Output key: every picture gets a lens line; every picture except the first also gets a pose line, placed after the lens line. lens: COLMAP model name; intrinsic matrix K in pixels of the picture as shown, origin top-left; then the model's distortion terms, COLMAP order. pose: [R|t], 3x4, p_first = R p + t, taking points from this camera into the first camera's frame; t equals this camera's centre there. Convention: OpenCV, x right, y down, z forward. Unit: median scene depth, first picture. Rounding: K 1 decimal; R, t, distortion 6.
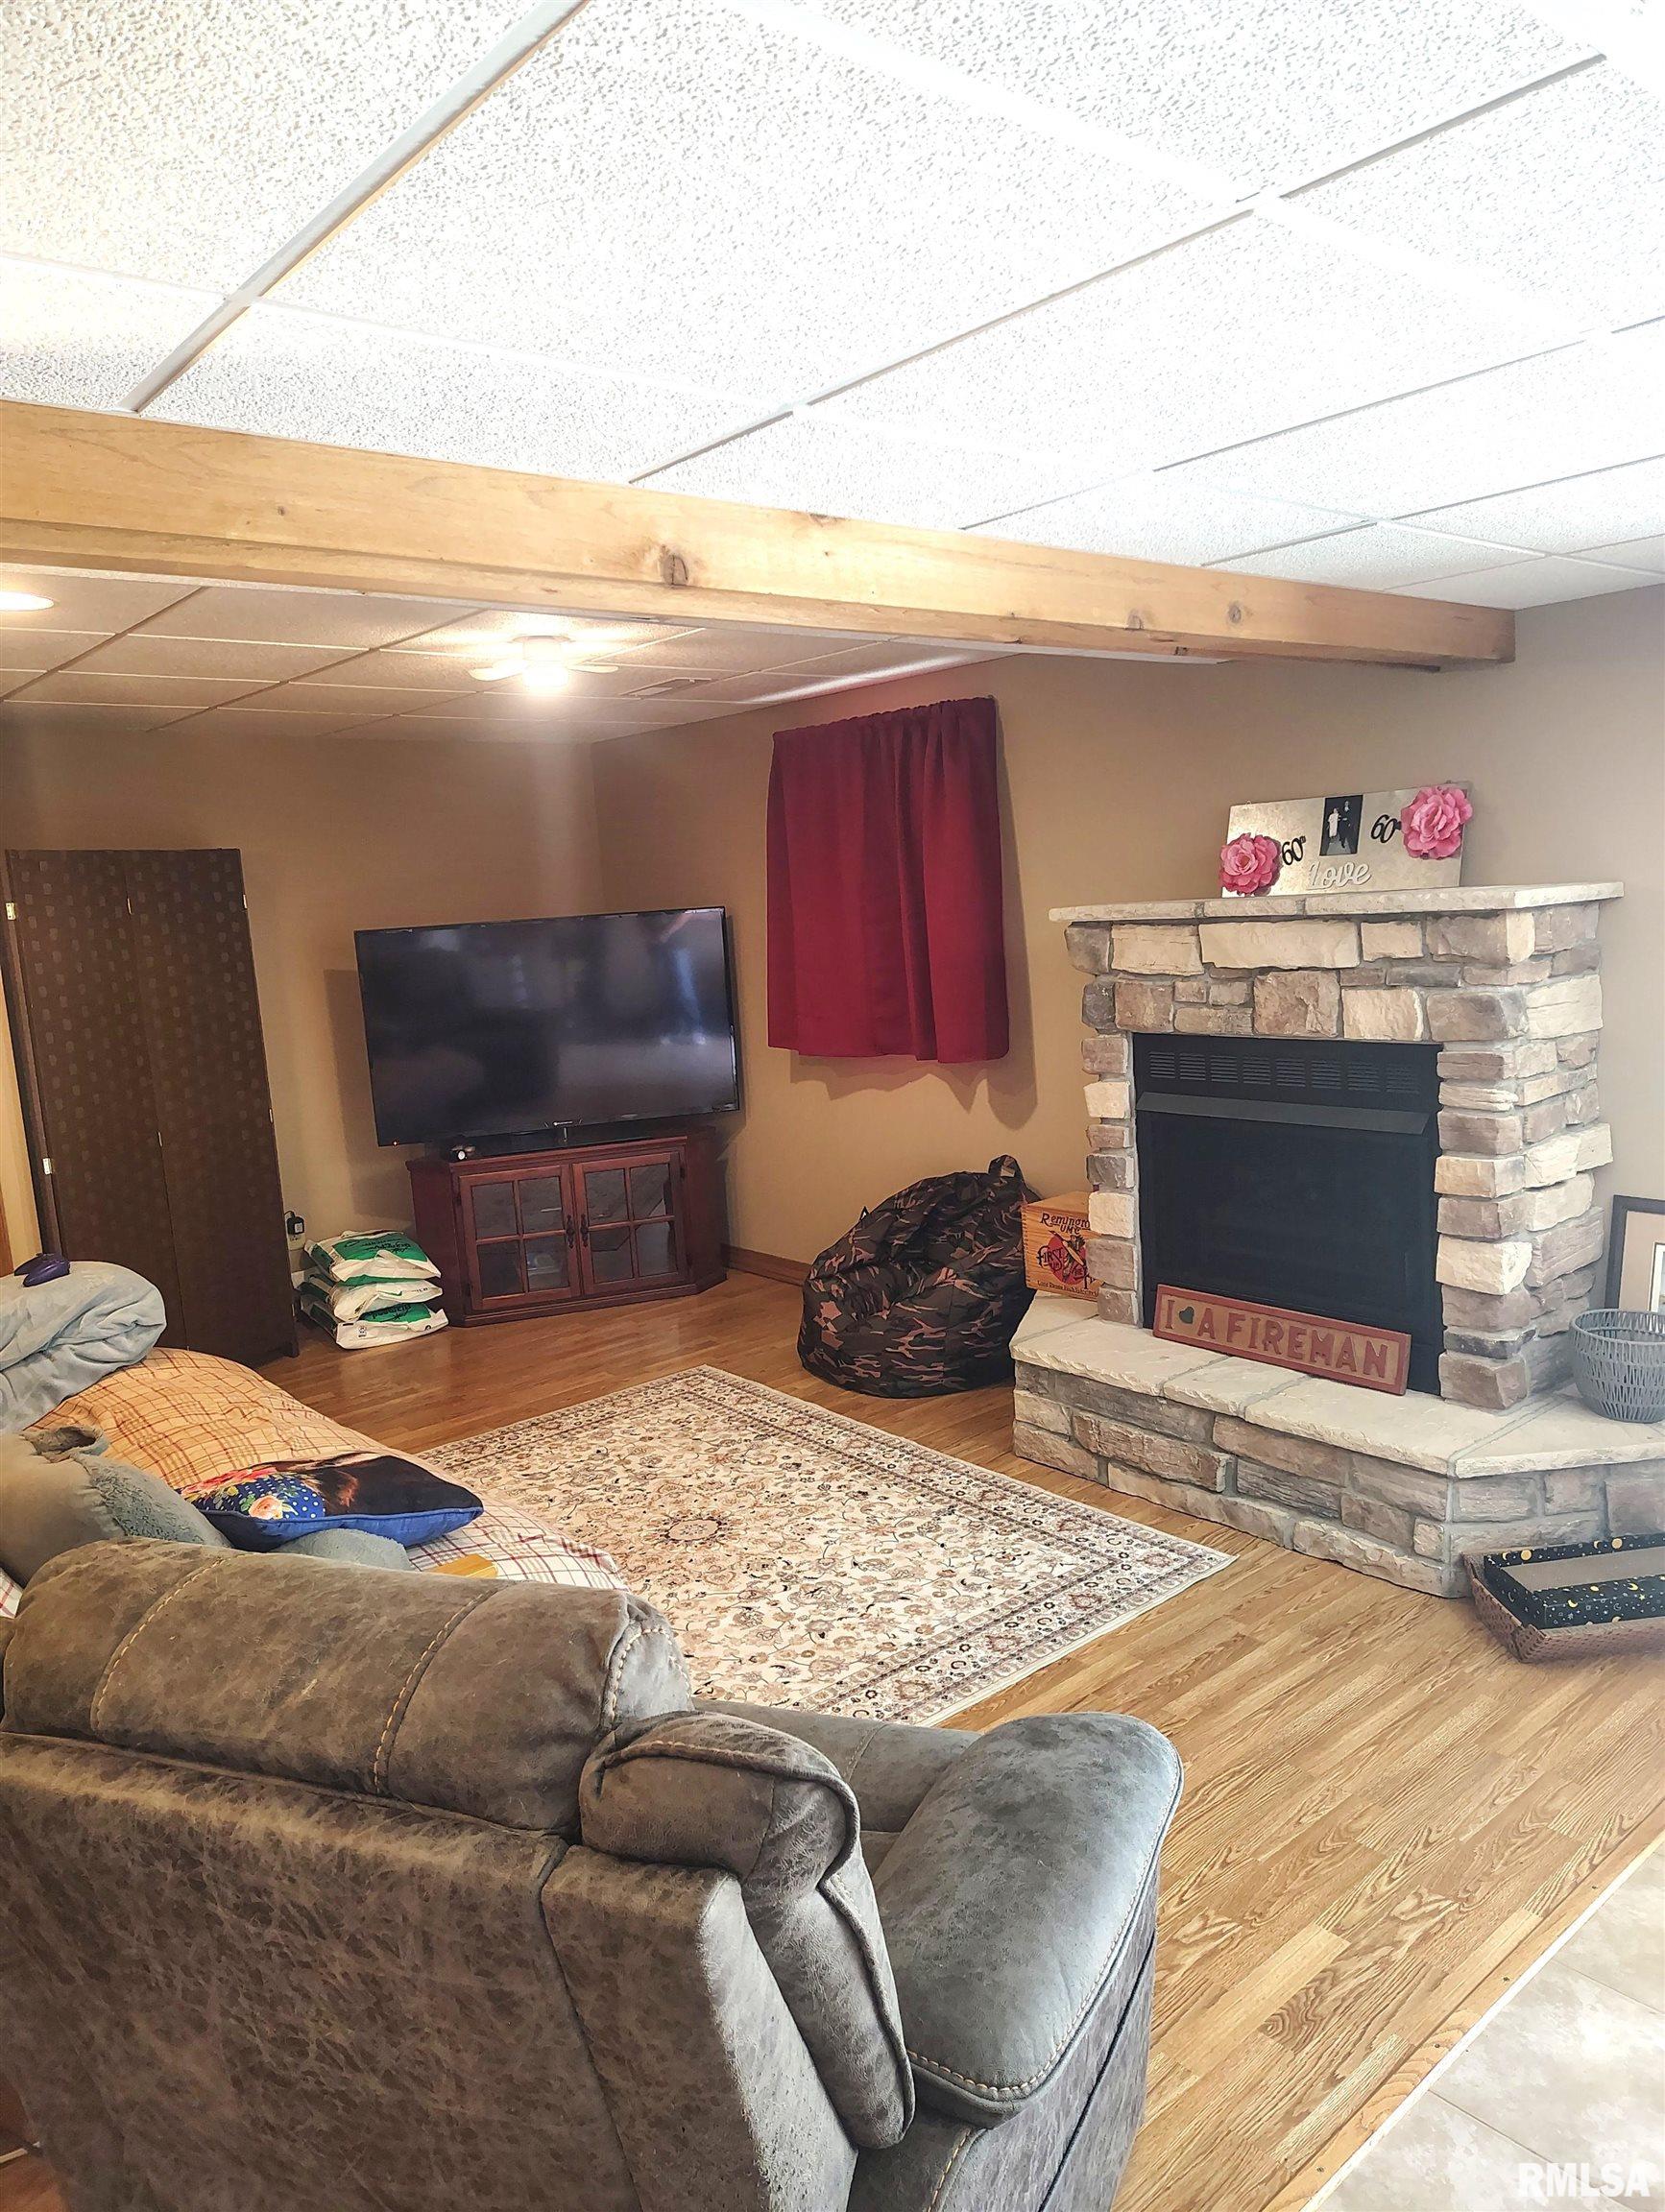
lens RADIAL K [[1527.6, 0, 844.1], [0, 1527.6, 1115.0], [0, 0, 1]] dist [0.064208, -0.080256]
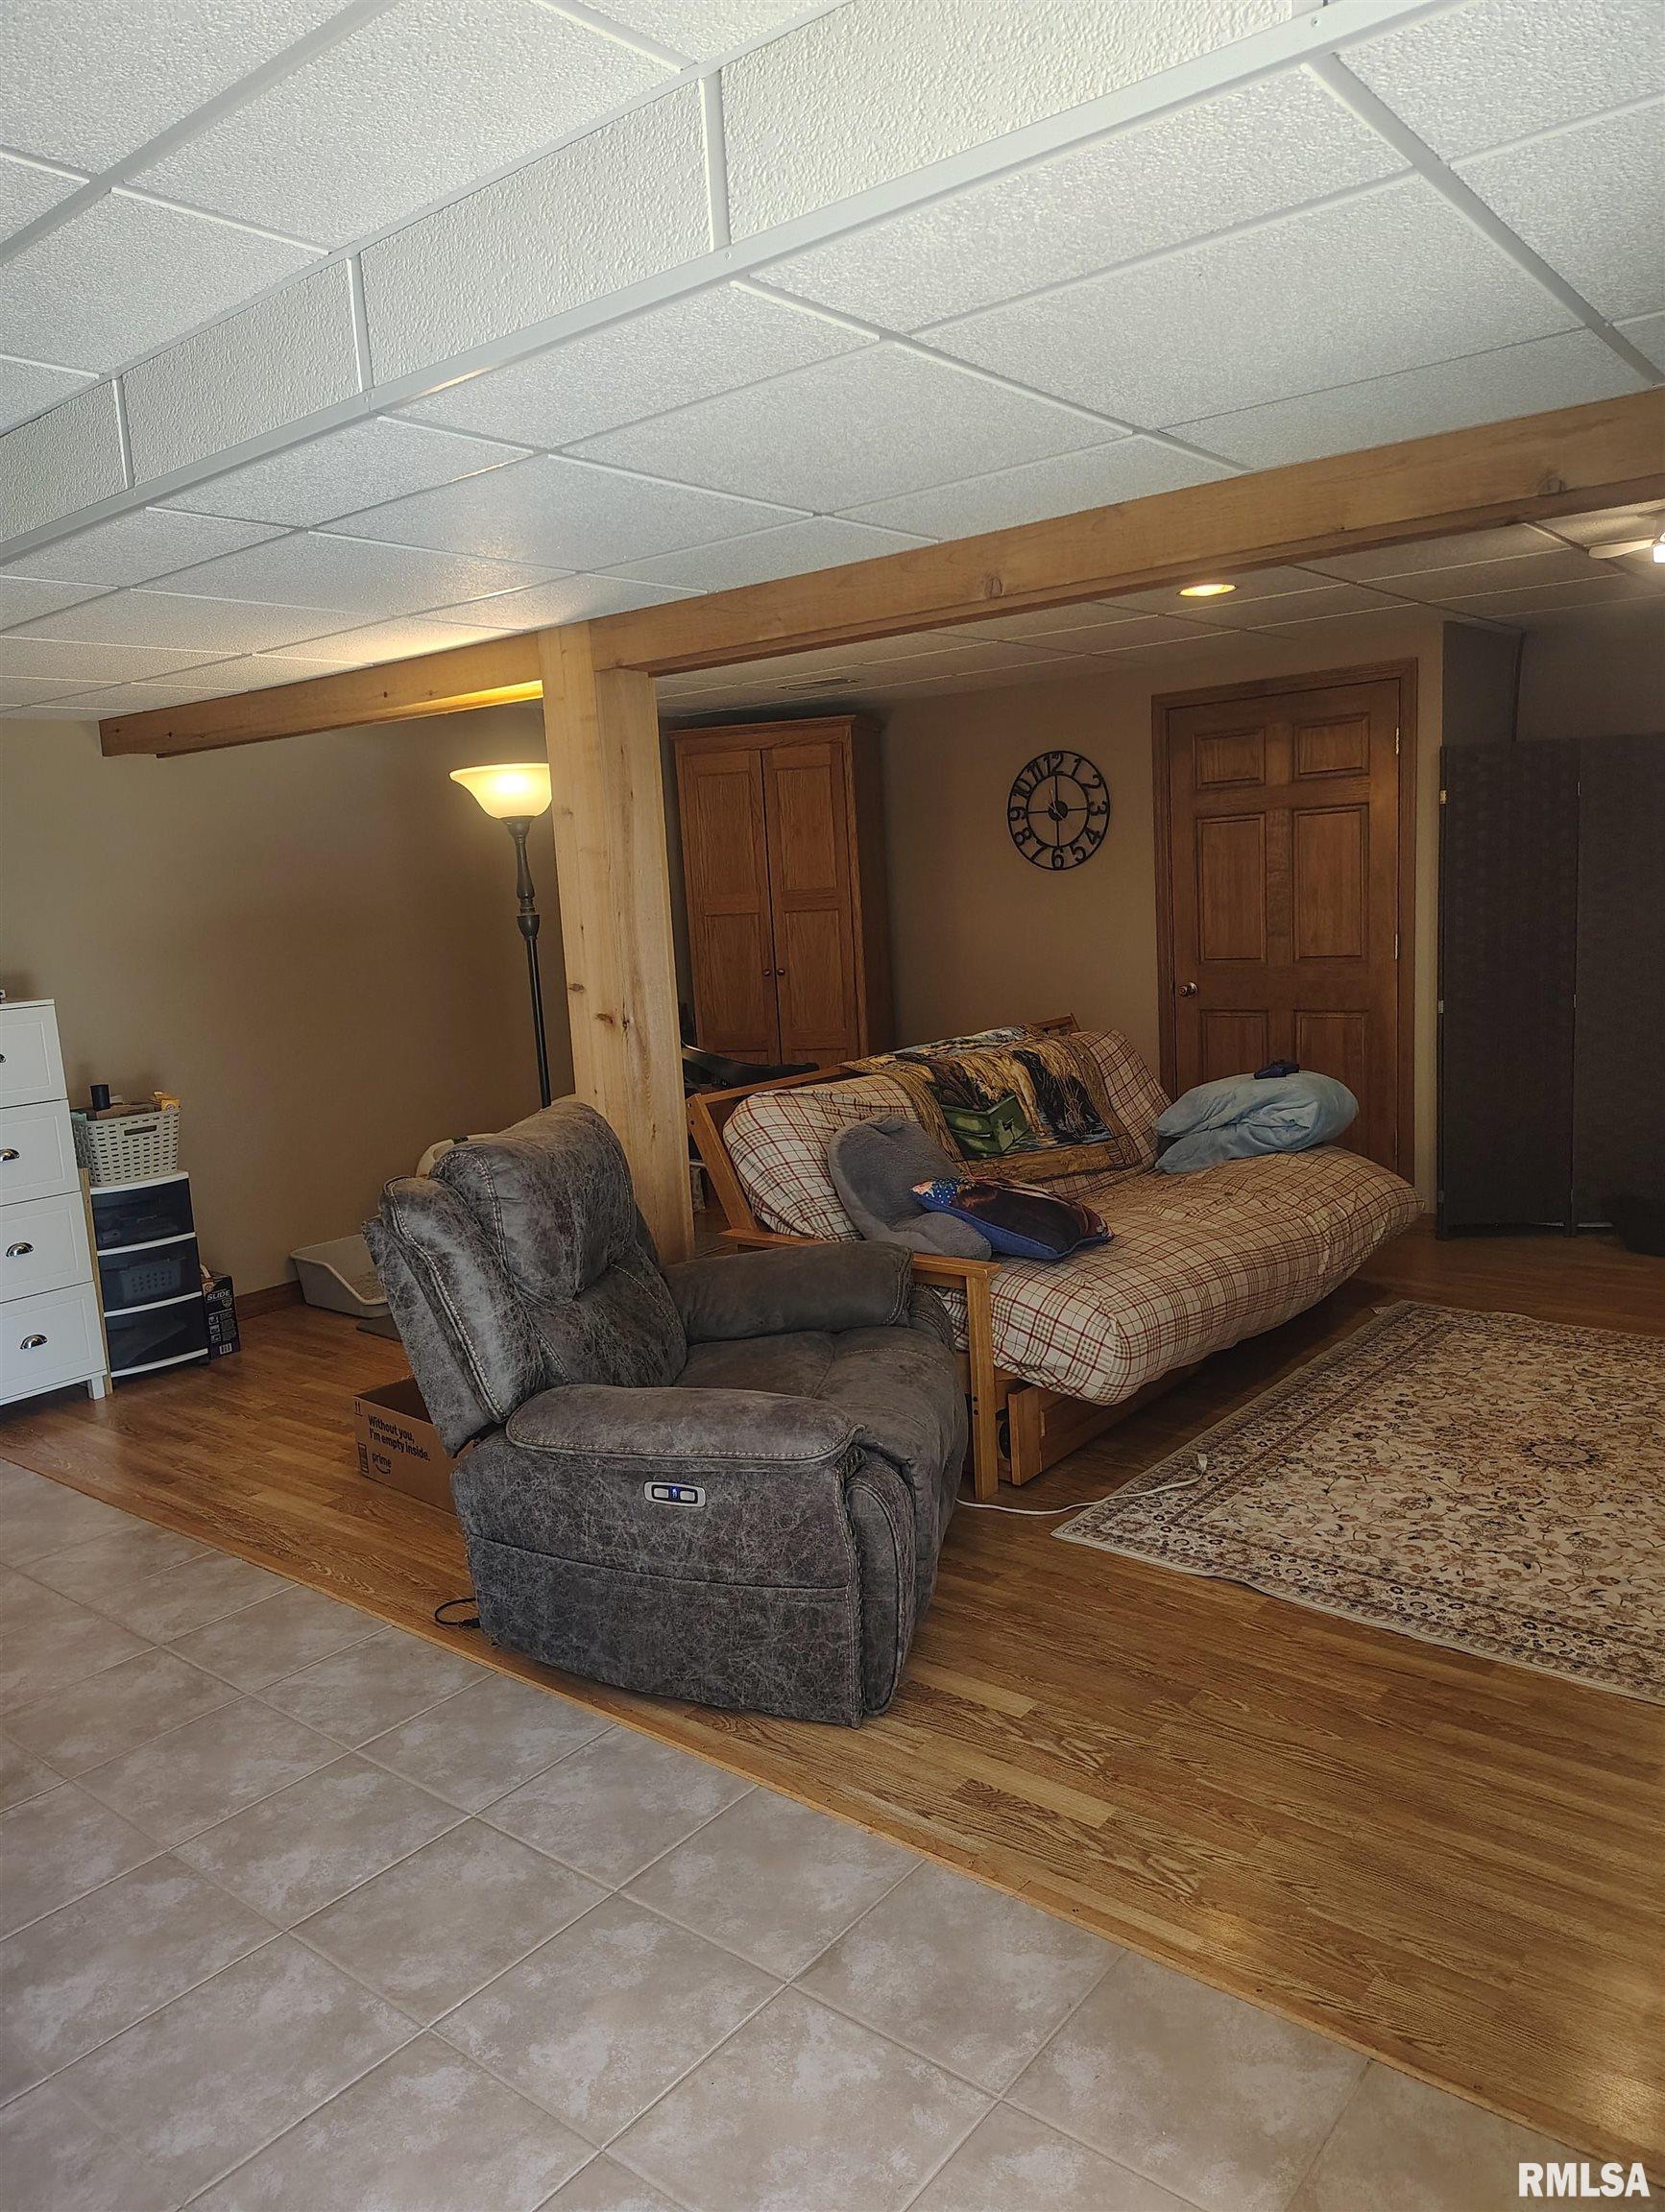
lens RADIAL K [[1520.4, 0, 827.5], [0, 1520.4, 1130.5], [0, 0, 1]] dist [0.070578, -0.092371]
pose [[0.183460, 0.215305, -0.959159, 0.743297], [-0.104875, 0.974438, 0.198675, -0.078664], [0.977417, 0.064143, 0.201350, 0.349906]]
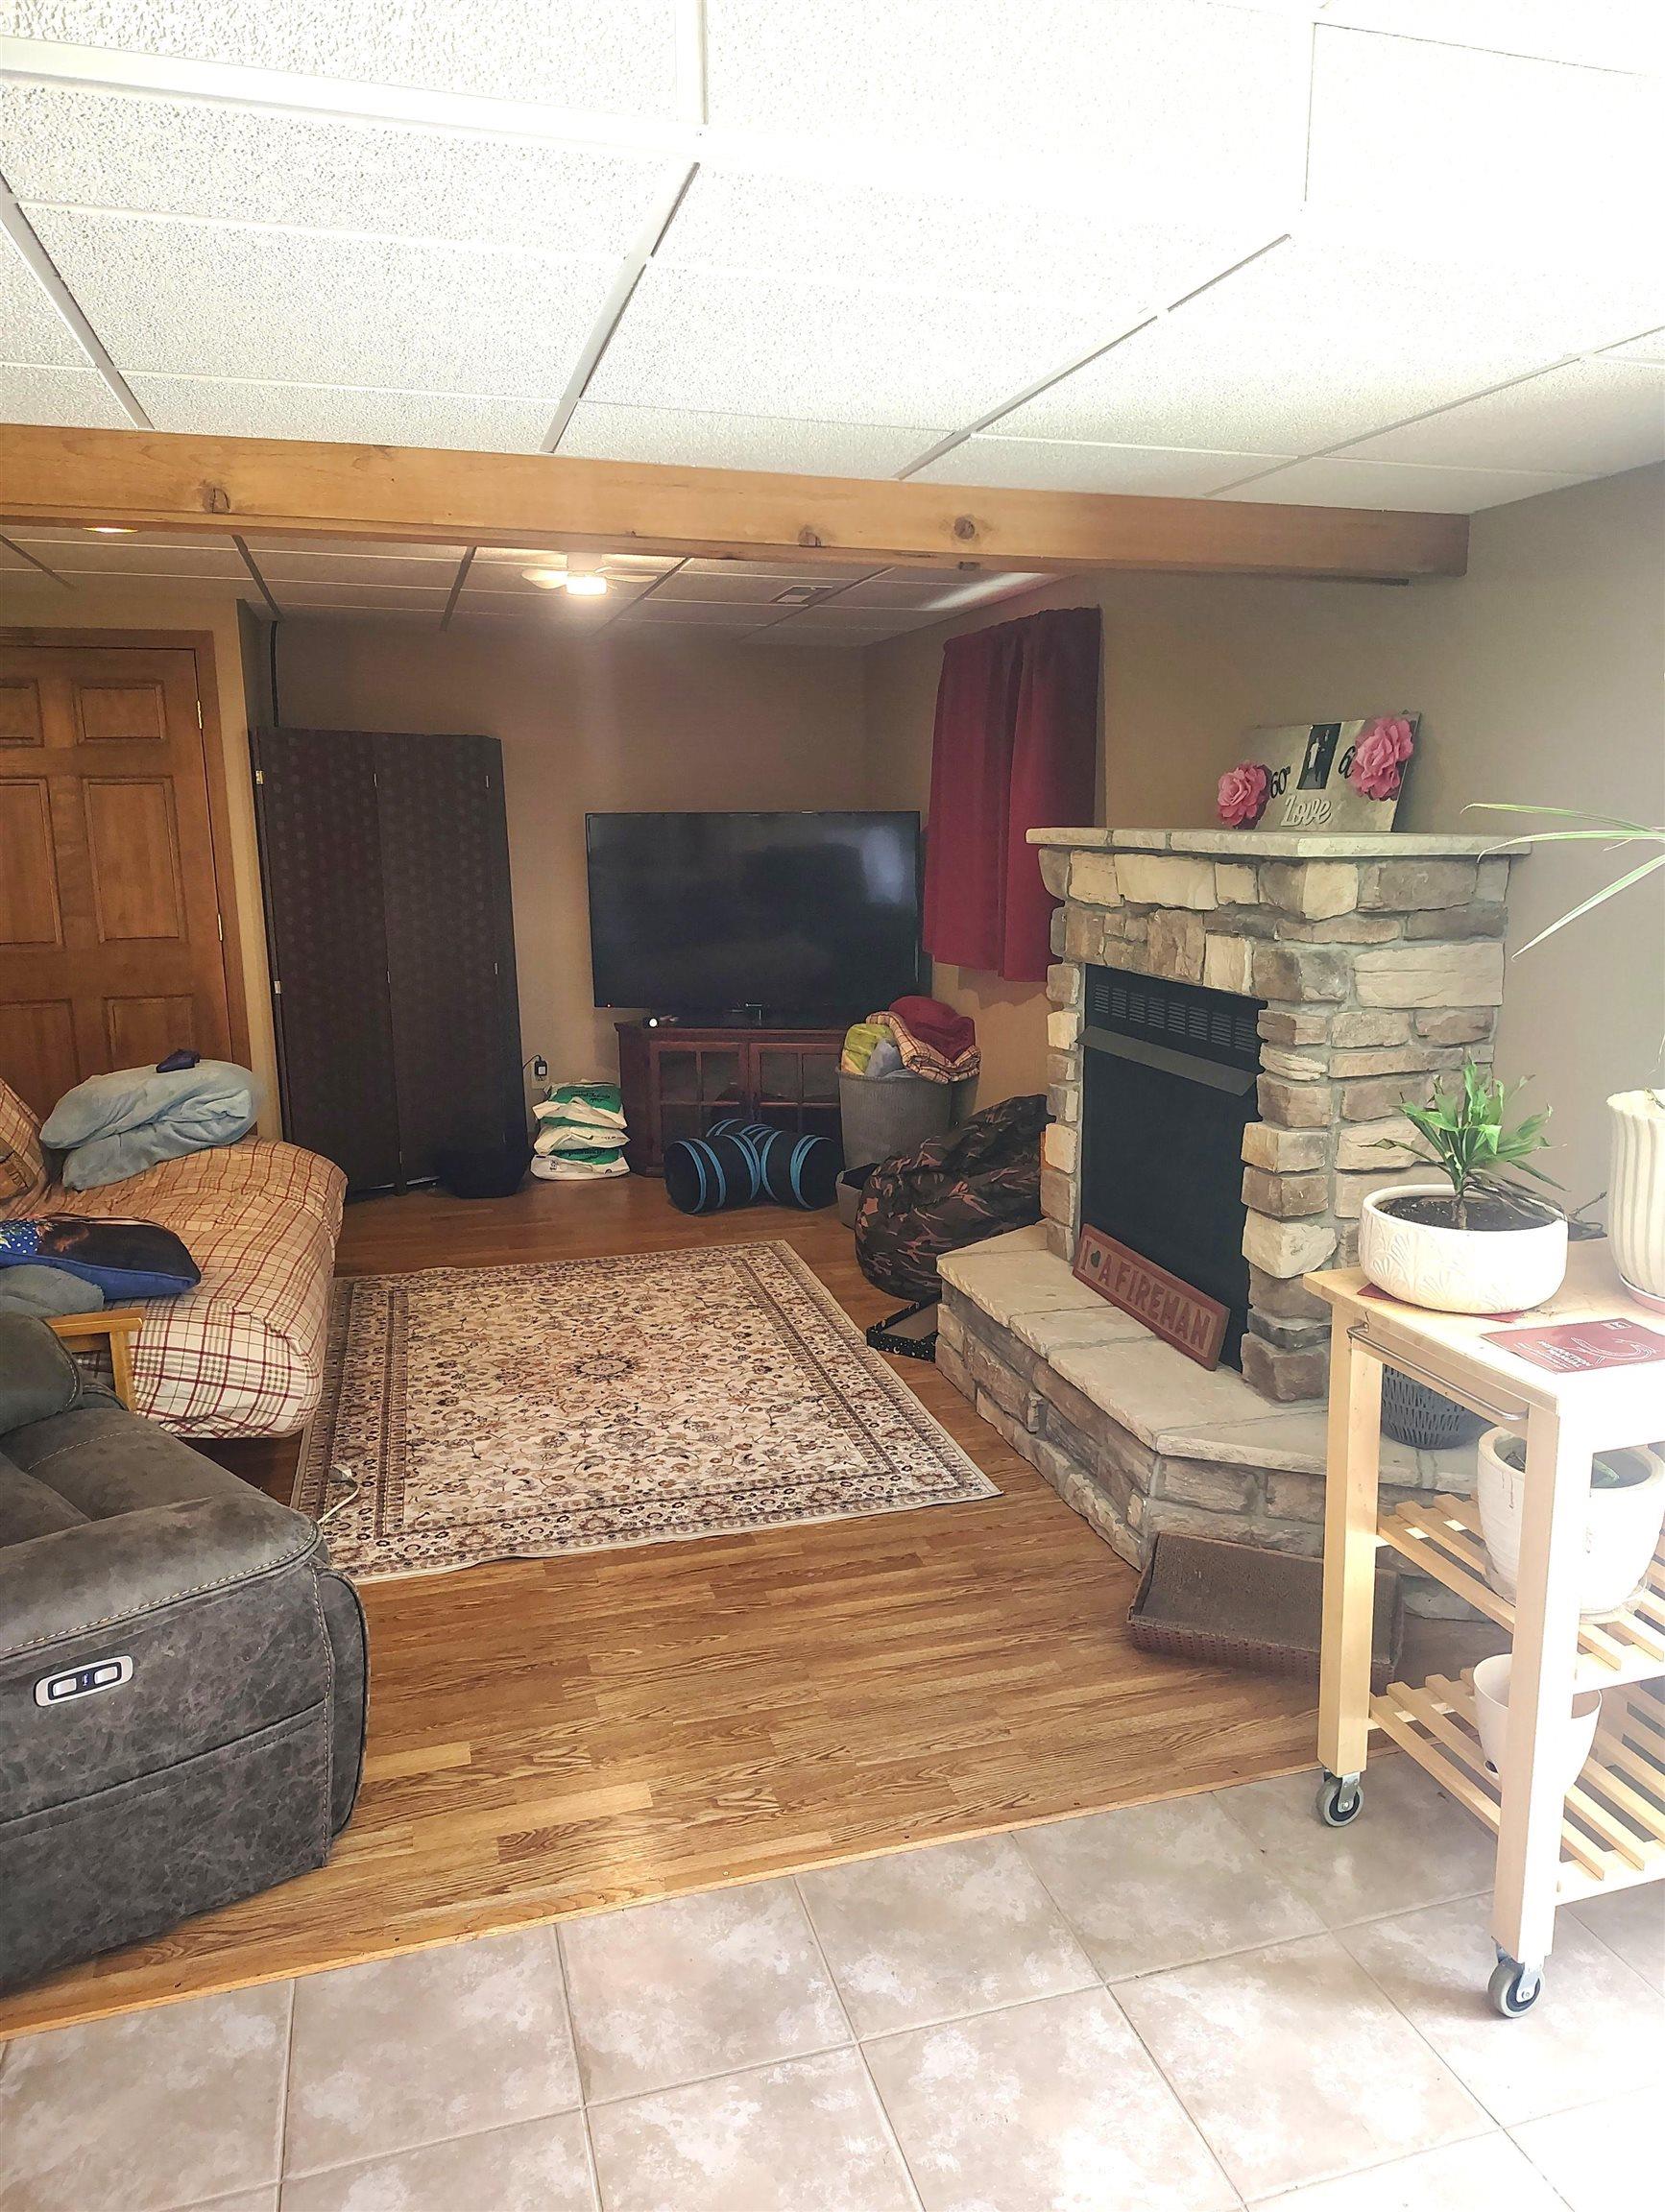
lens RADIAL K [[1527.6, 0, 844.1], [0, 1527.6, 1115.0], [0, 0, 1]] dist [0.064208, -0.080256]
pose [[0.912661, 0.136974, -0.385082, 0.486374], [-0.113184, 0.990025, 0.083902, -0.025430], [0.392733, -0.032989, 0.919060, 0.053168]]
